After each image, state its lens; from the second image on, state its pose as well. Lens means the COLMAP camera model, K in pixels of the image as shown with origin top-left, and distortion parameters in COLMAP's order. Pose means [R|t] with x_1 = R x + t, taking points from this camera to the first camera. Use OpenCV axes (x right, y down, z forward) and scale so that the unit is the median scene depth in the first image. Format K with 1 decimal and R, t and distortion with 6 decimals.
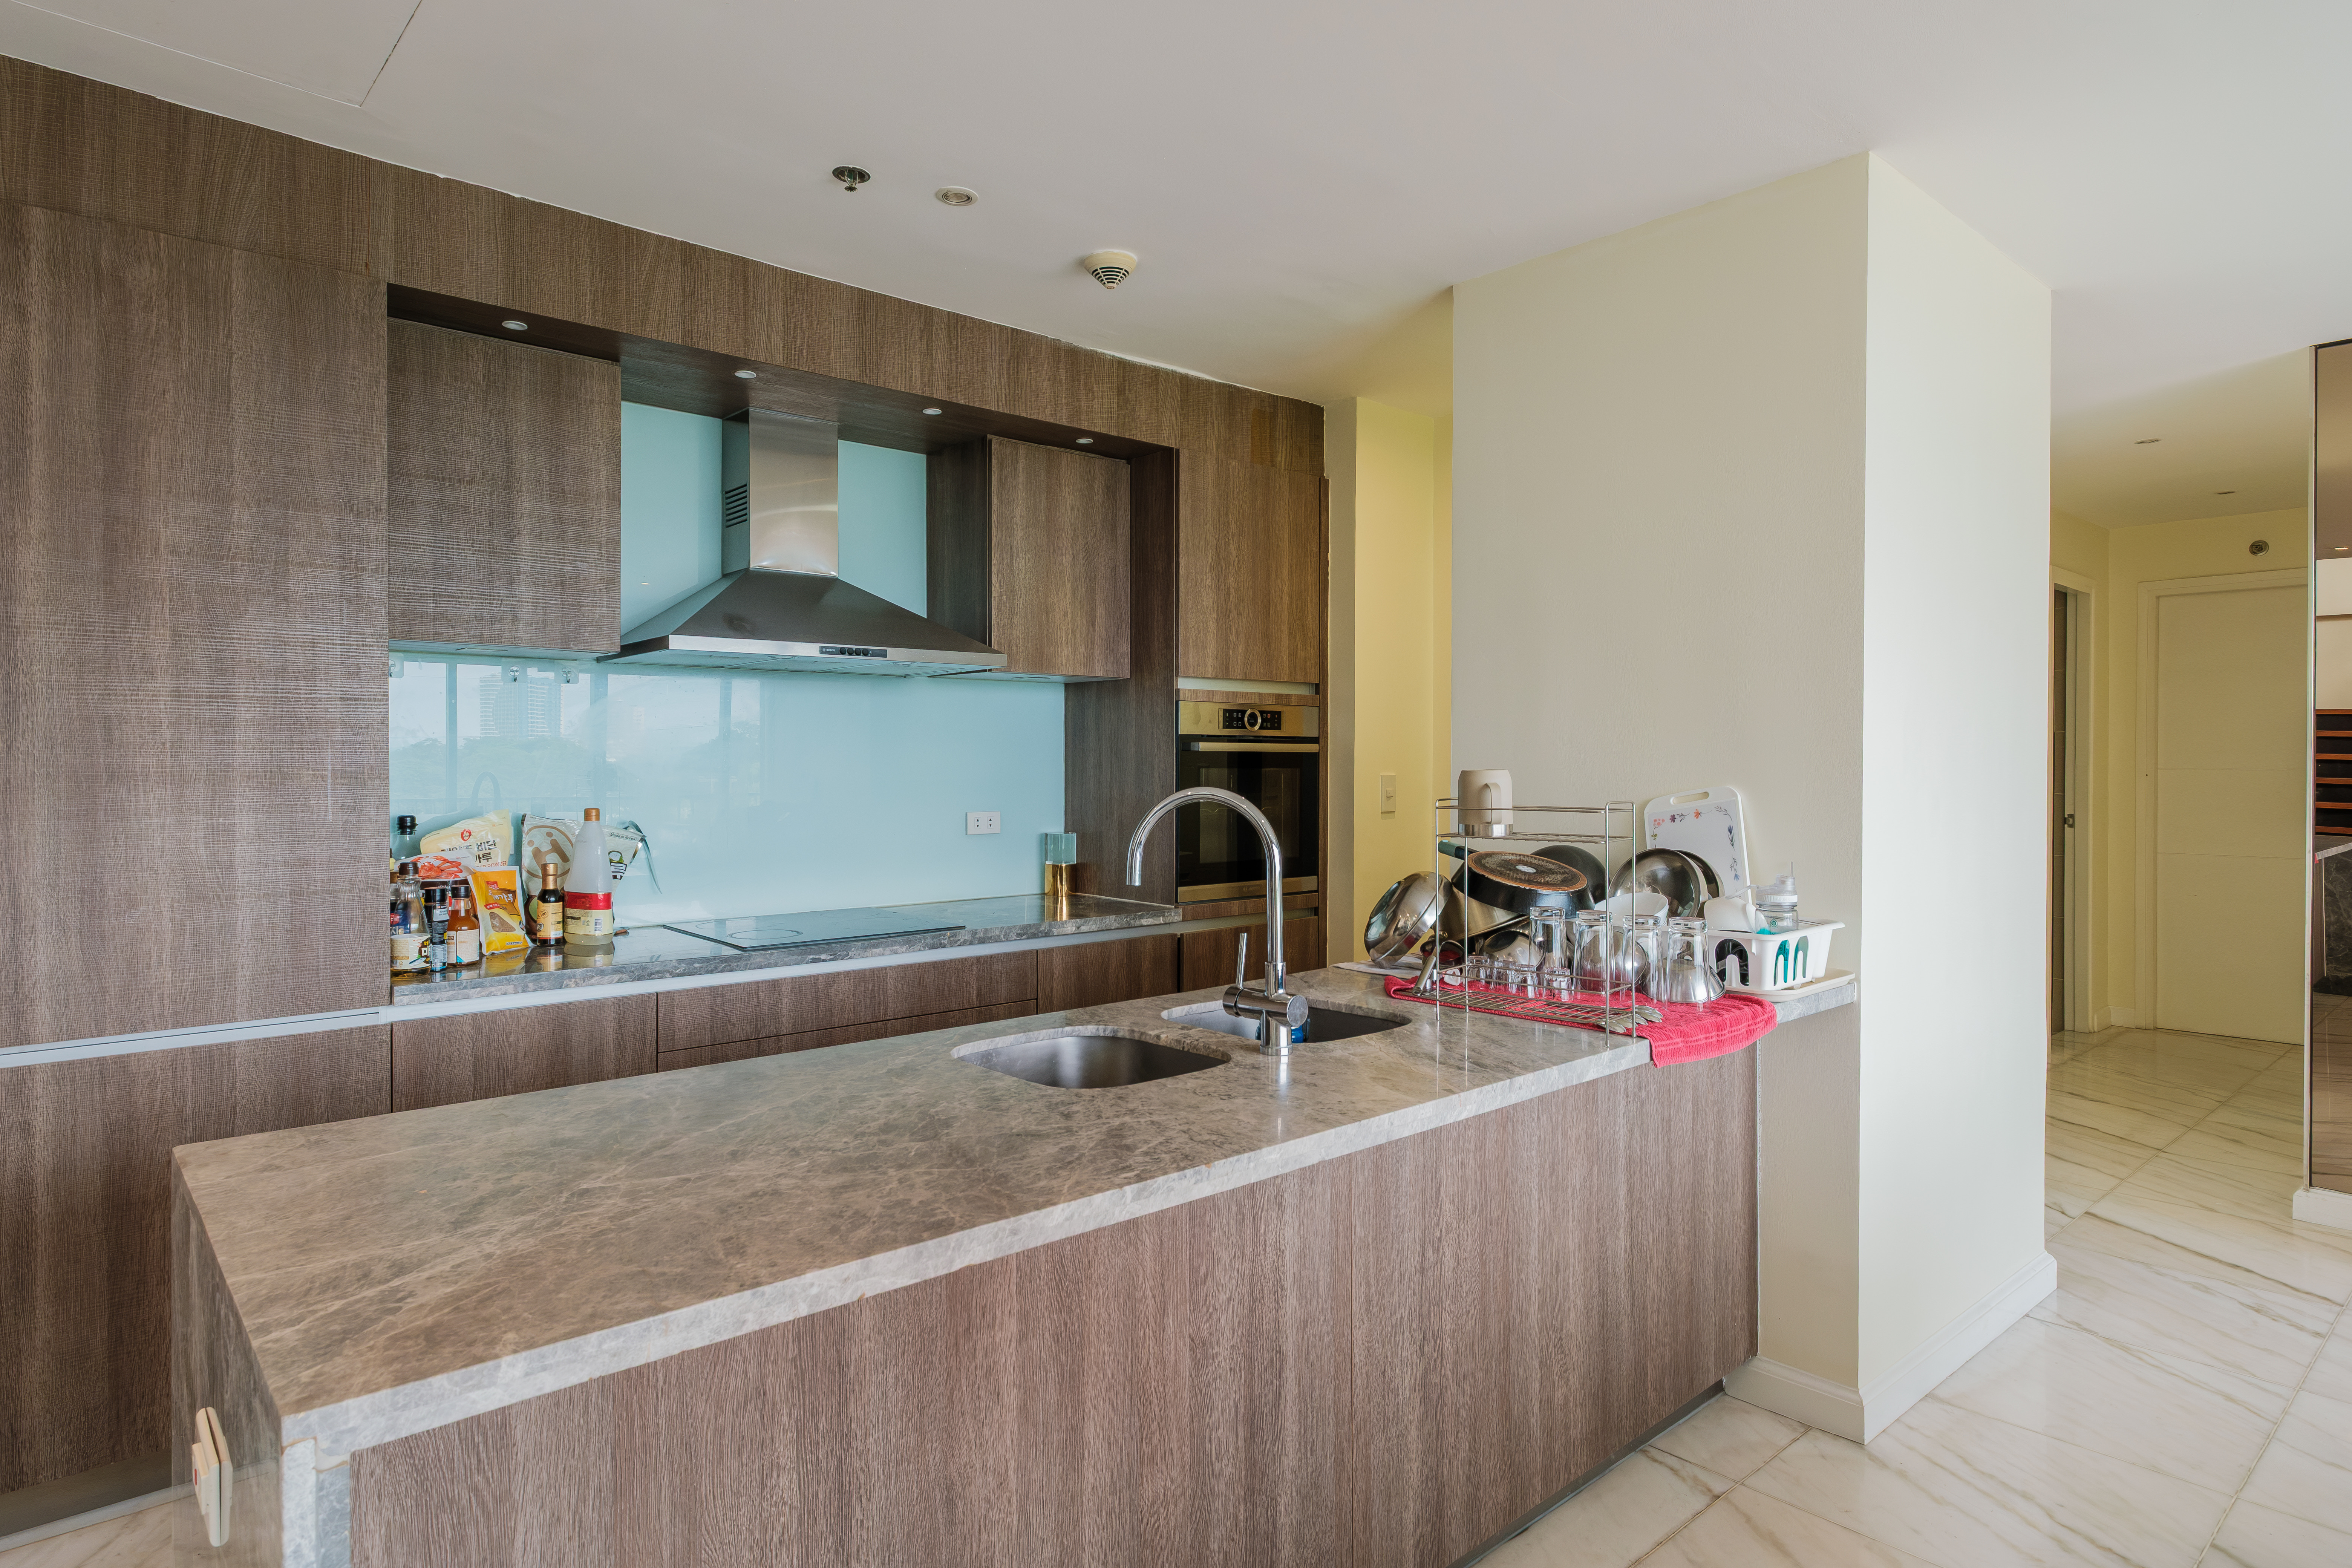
lens RADIAL K [[1305.8, 0, 1193.5], [0, 1305.8, 772.0], [0, 0, 1]] dist [0.000517, -0.000138]
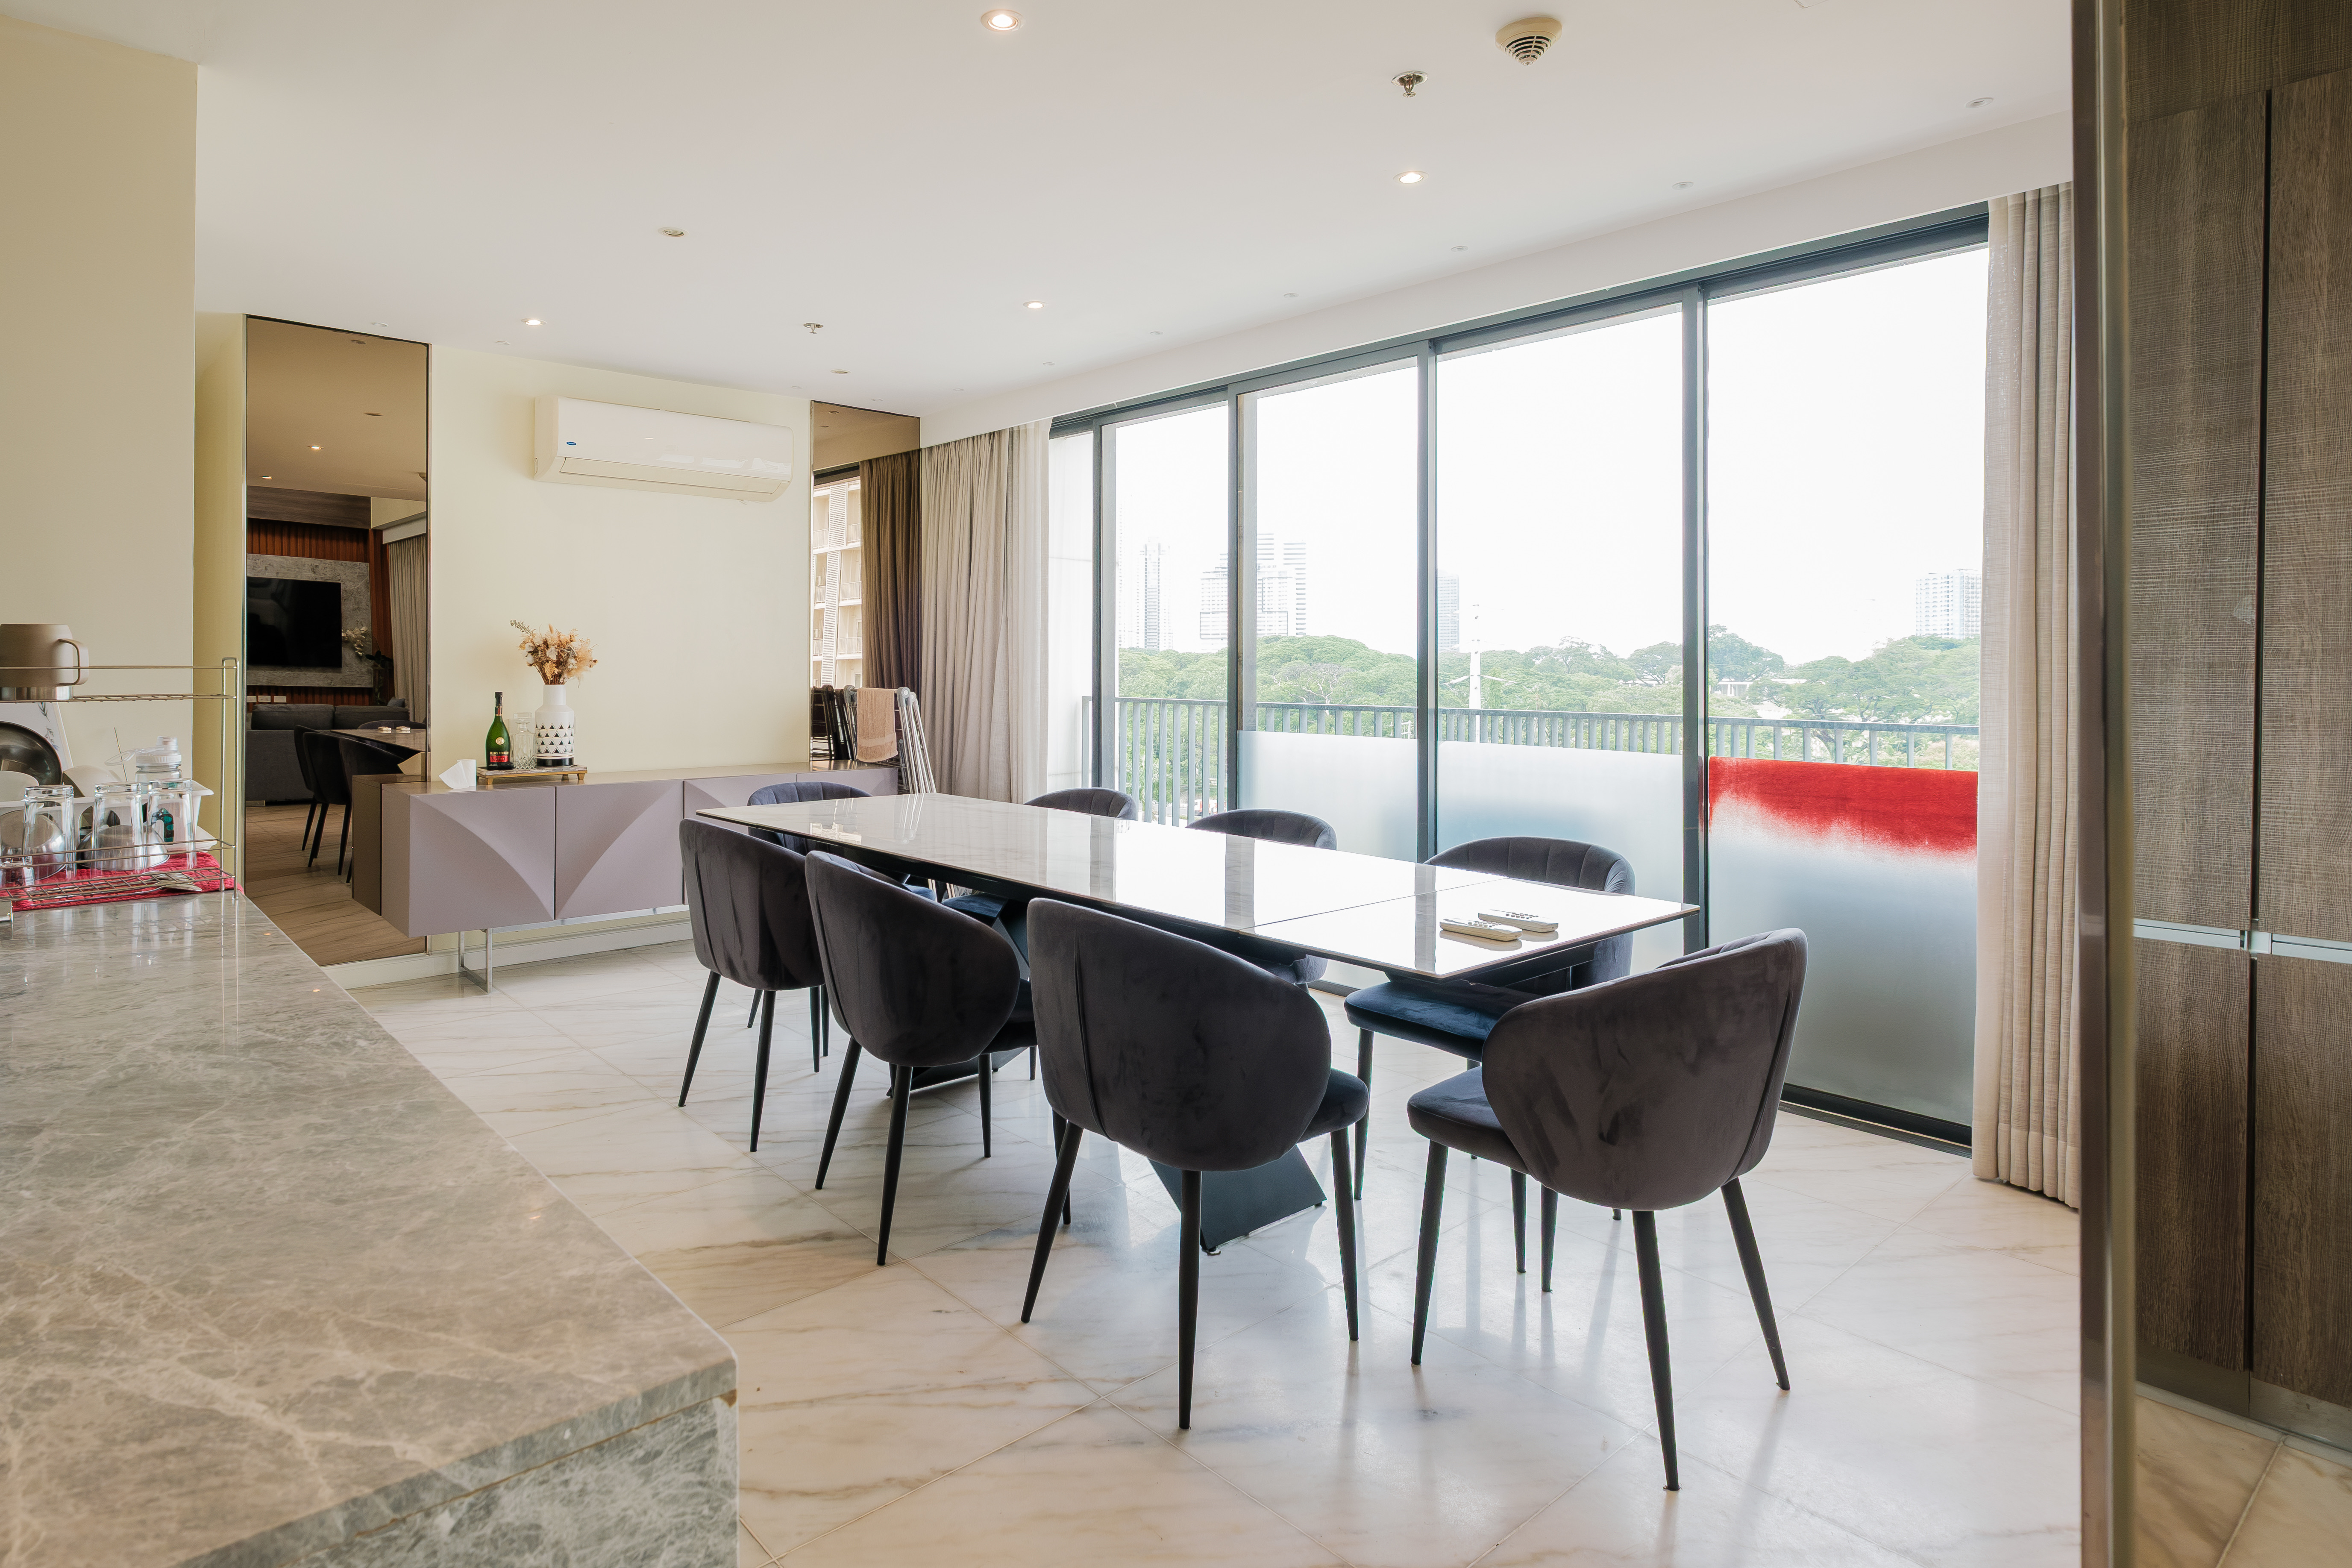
lens RADIAL K [[1254.7, 0, 1039.3], [0, 1254.7, 658.1], [0, 0, 1]] dist [-0.001296, -0.000014]
pose [[0.047977, 0.000822, 0.998848, -0.519160], [0.005332, 0.999985, -0.001079, 0.023161], [-0.998834, 0.005378, 0.047972, 0.273878]]
